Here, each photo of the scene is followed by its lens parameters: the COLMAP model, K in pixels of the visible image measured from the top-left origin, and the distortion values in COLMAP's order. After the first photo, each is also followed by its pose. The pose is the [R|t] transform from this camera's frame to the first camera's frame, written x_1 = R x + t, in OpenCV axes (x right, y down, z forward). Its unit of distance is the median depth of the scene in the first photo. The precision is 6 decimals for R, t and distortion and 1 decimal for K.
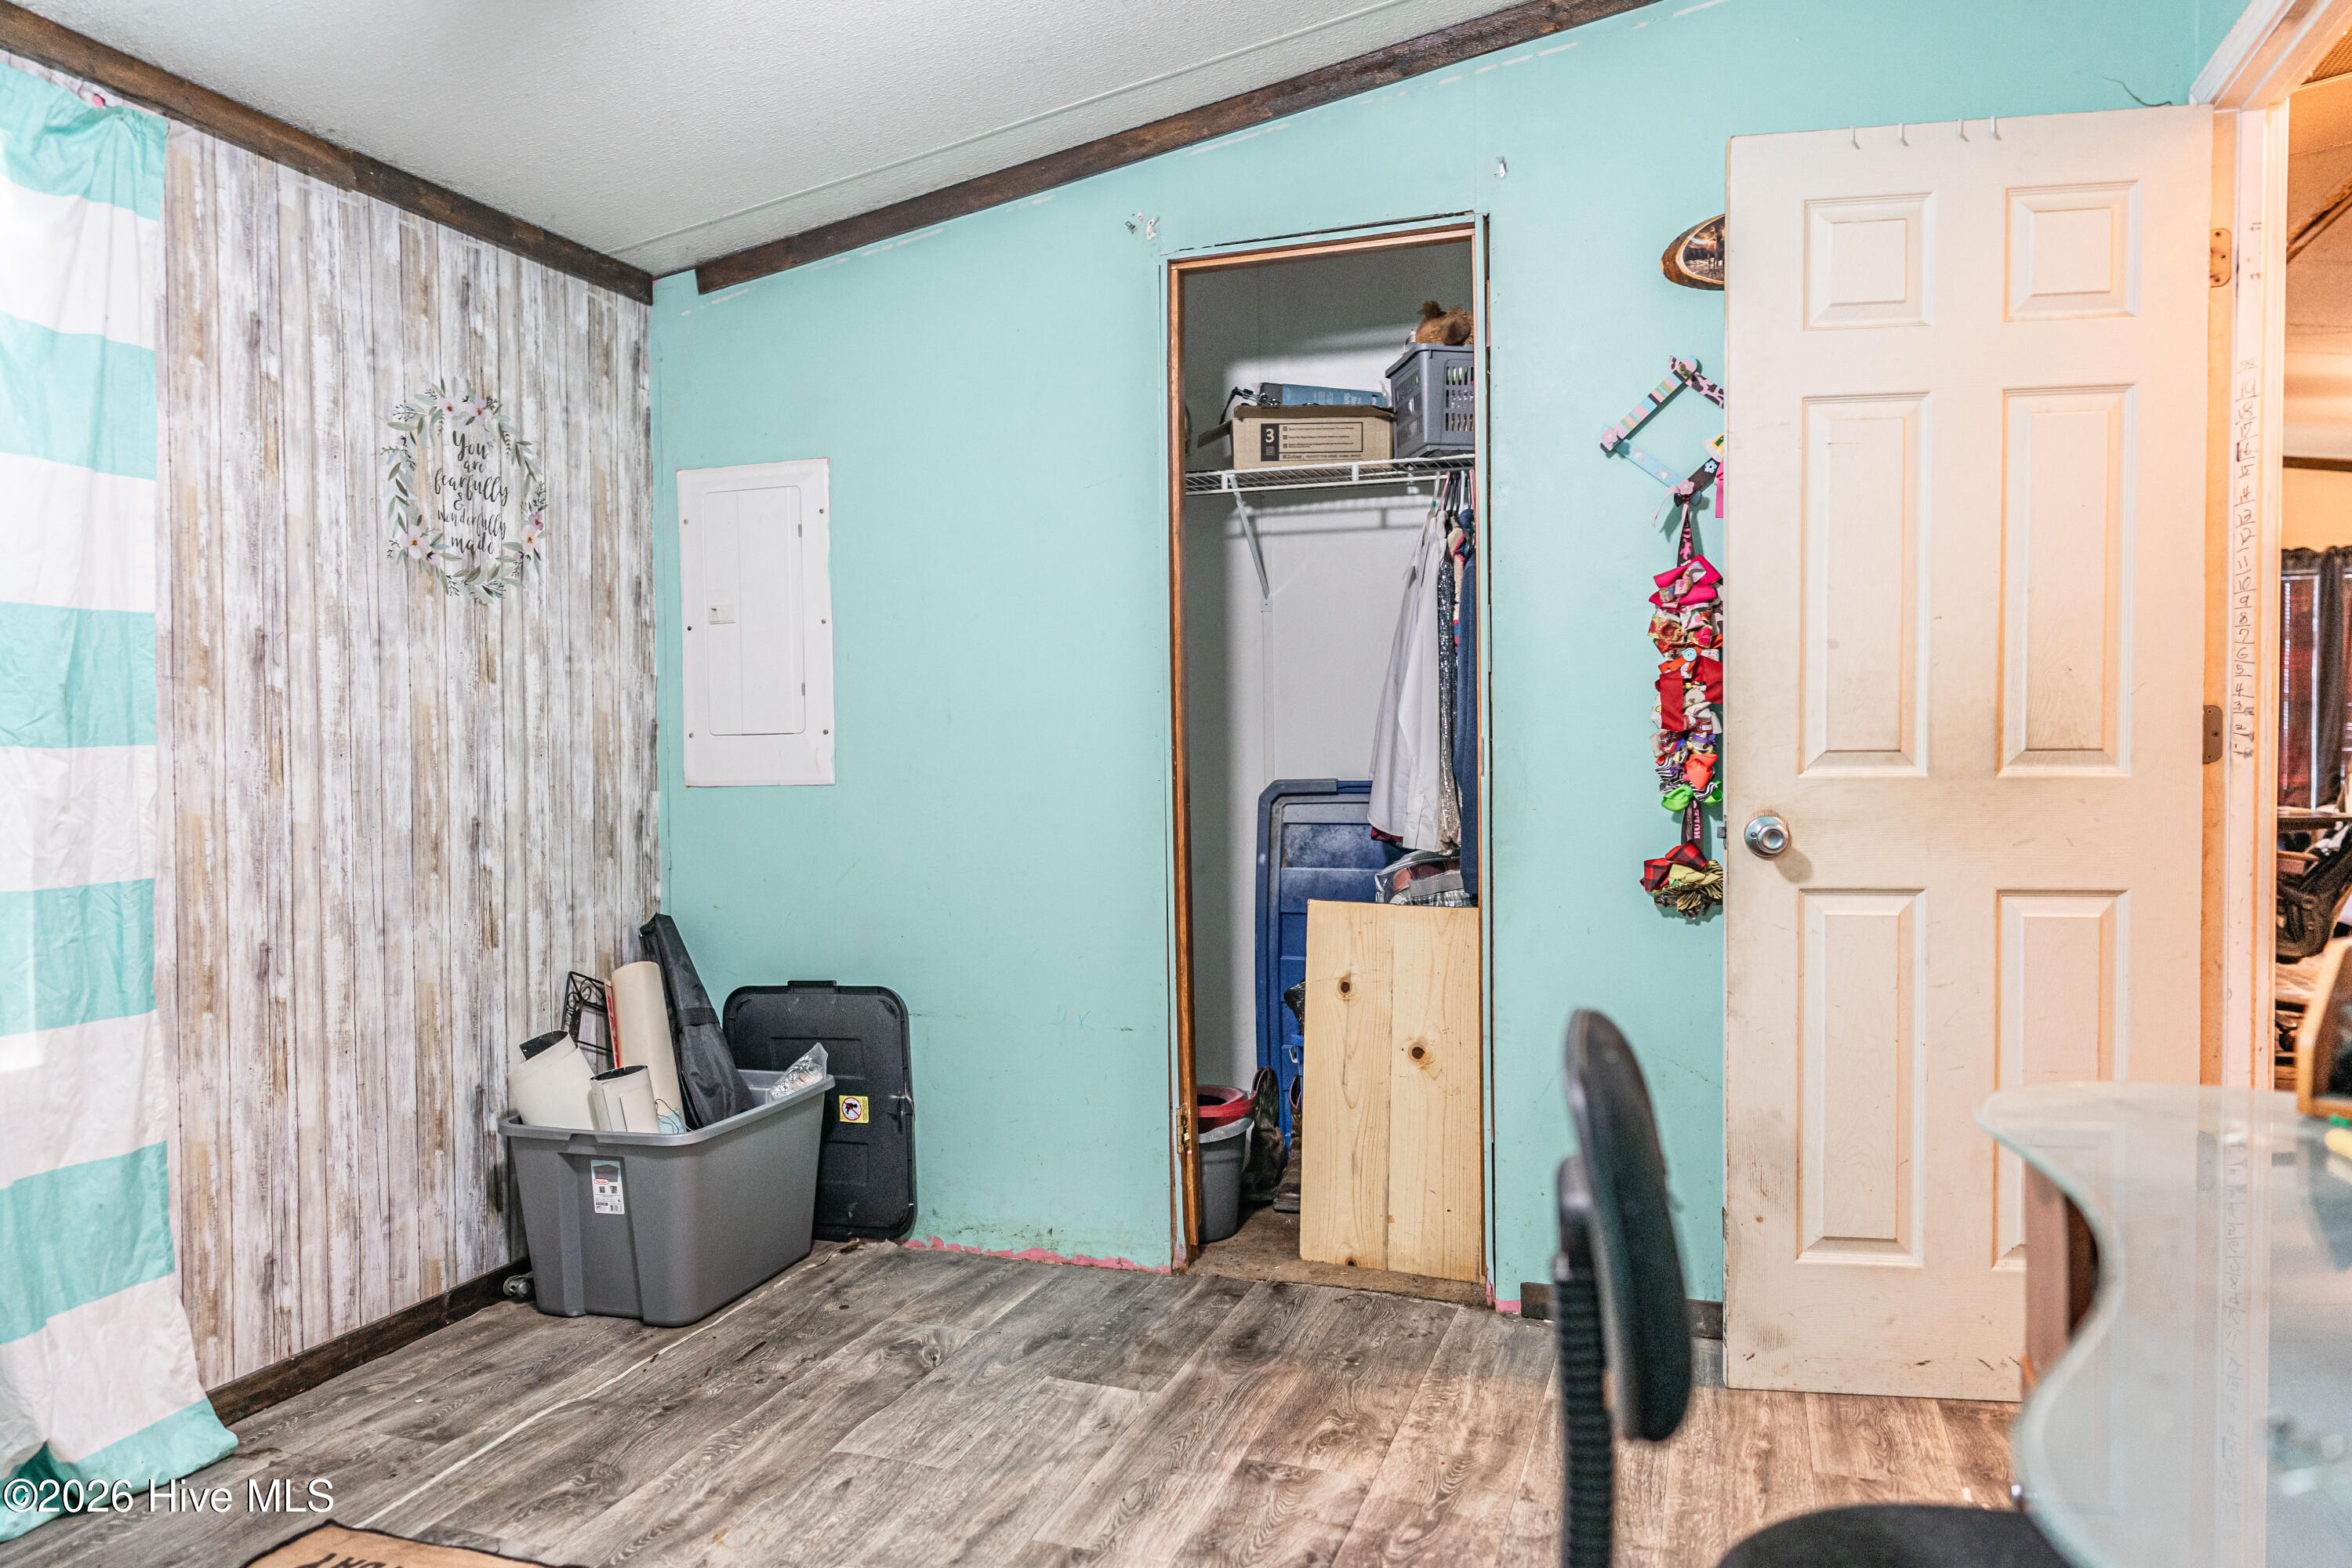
lens RADIAL K [[1573.4, 0, 1189.8], [0, 1573.4, 781.7], [0, 0, 1]] dist [-0.002764, 0.003023]
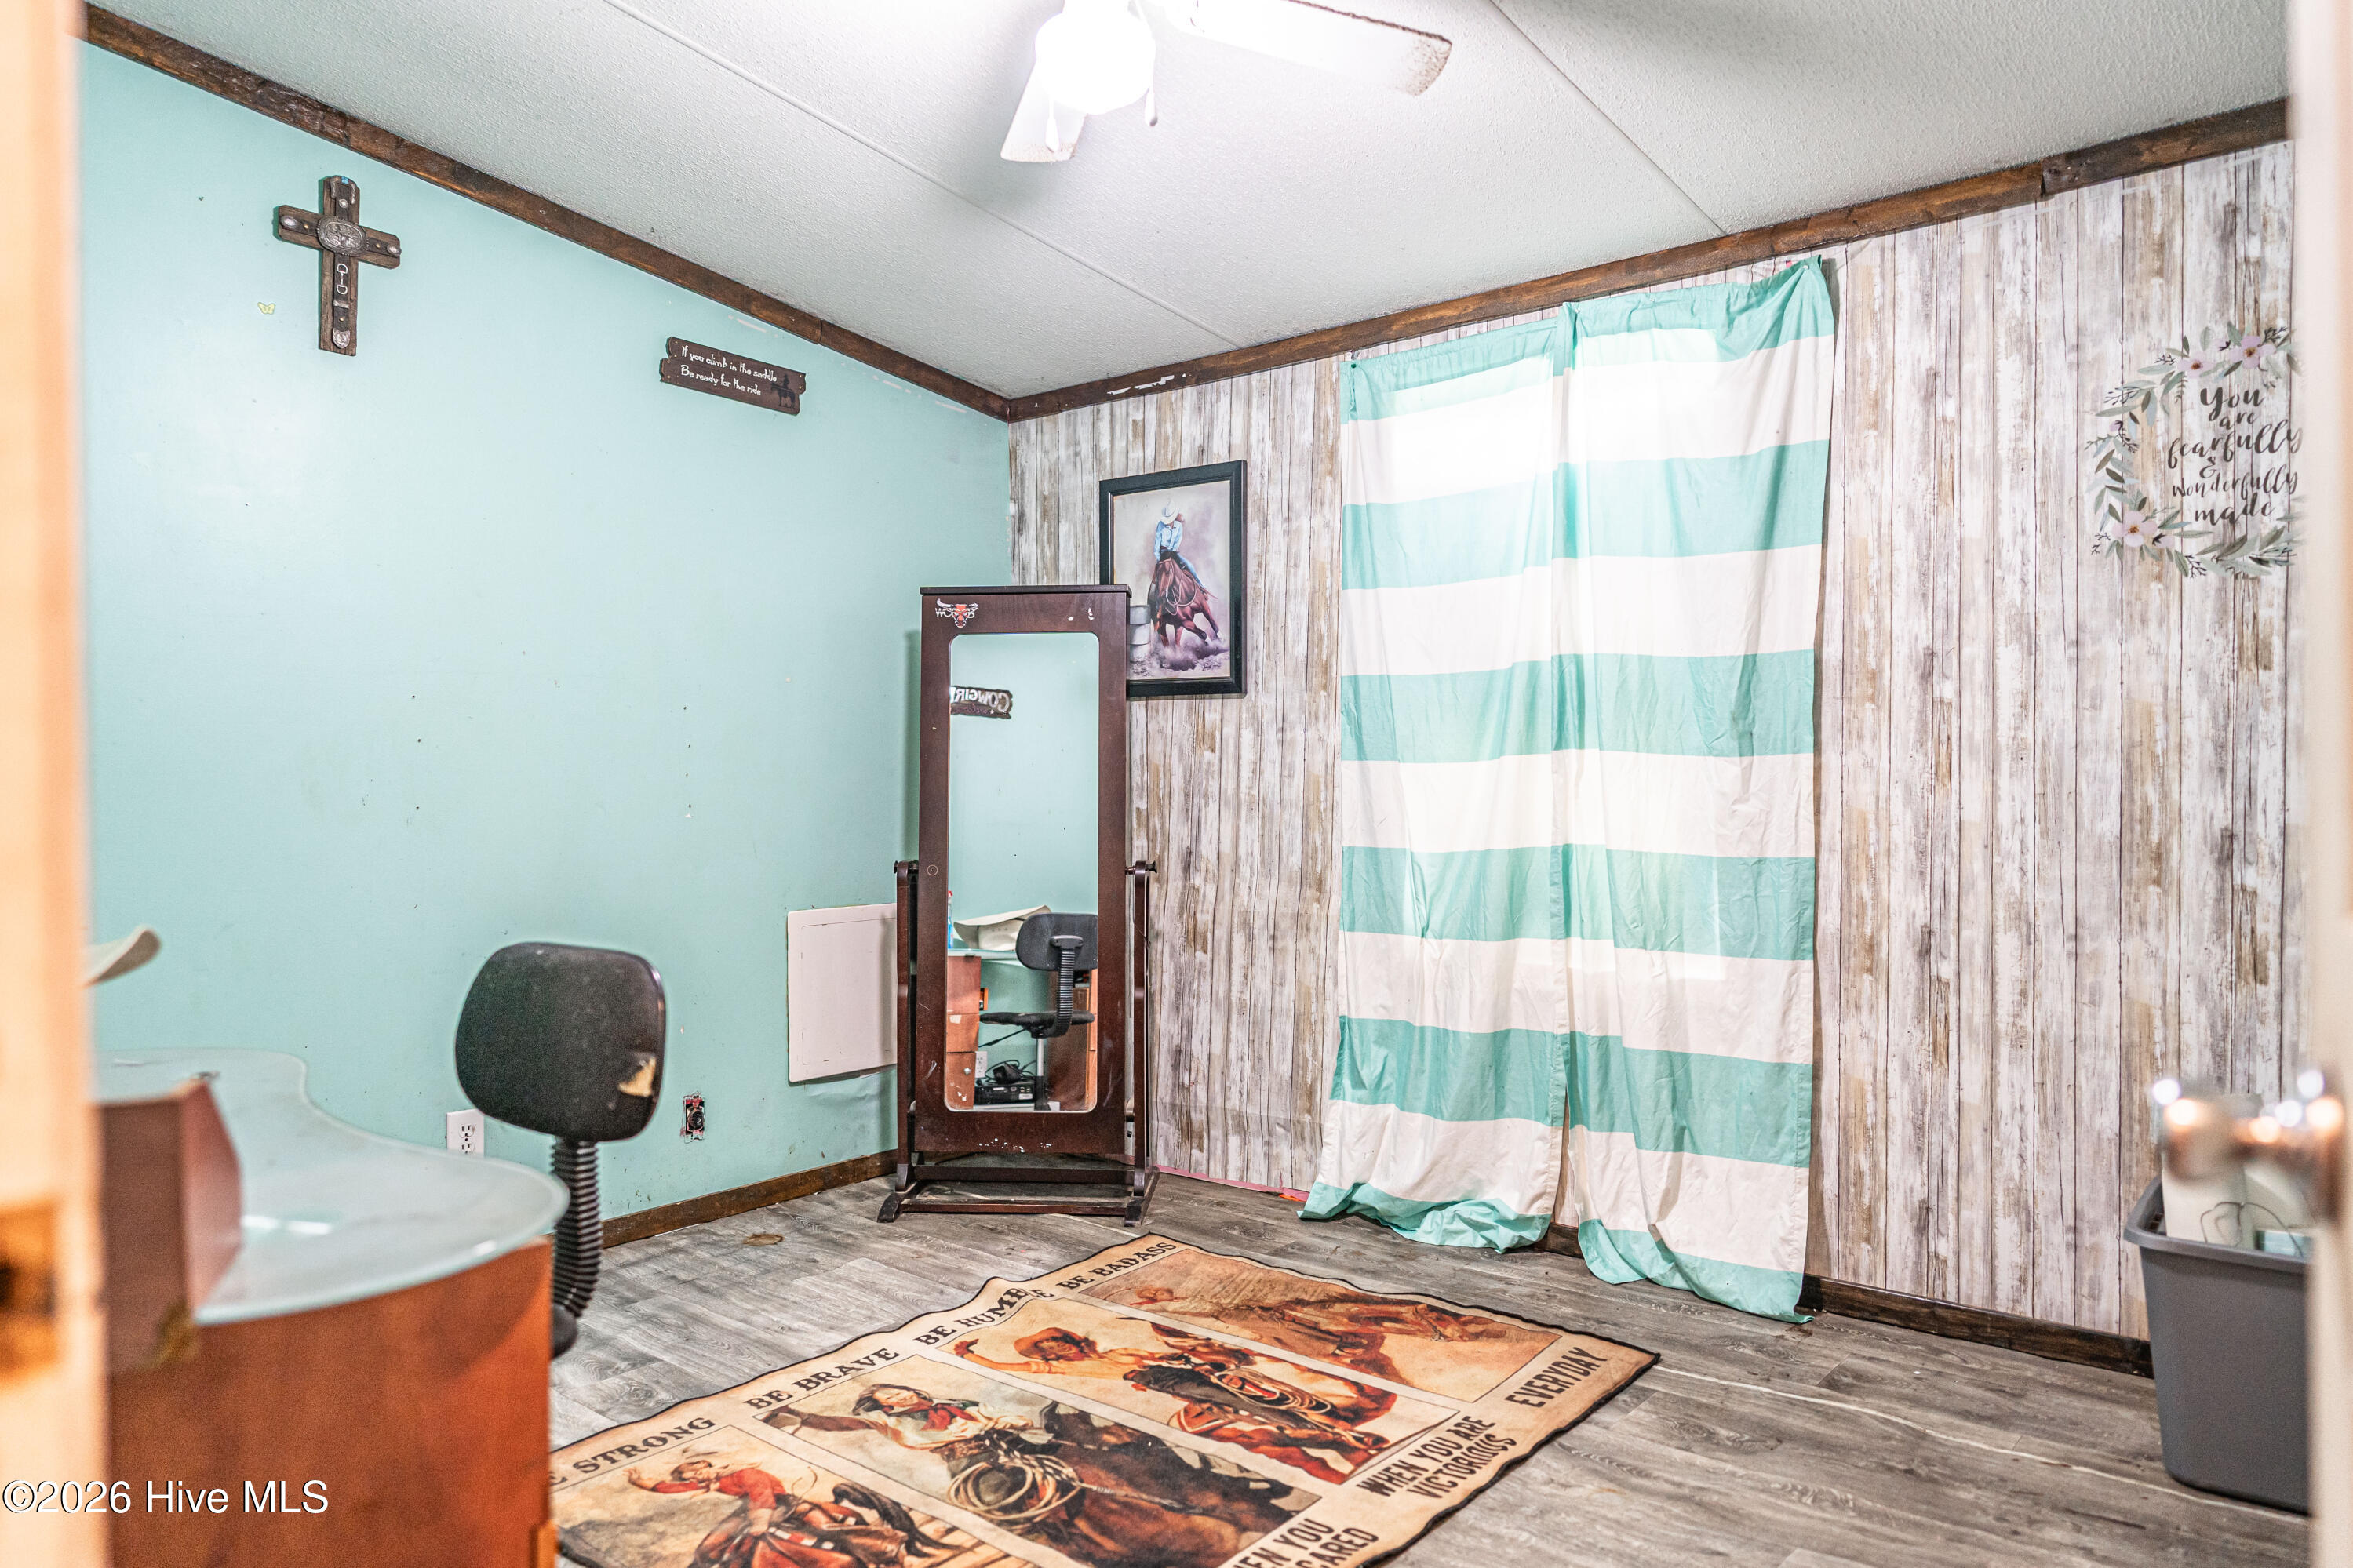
lens RADIAL K [[1573.9, 0, 1194.7], [0, 1573.9, 789.3], [0, 0, 1]] dist [-0.002764, 0.003023]
pose [[-0.363500, 0.020081, -0.931378, 0.643498], [-0.001693, 0.999752, 0.022217, -0.019387], [0.931593, 0.009653, -0.363376, 0.904762]]
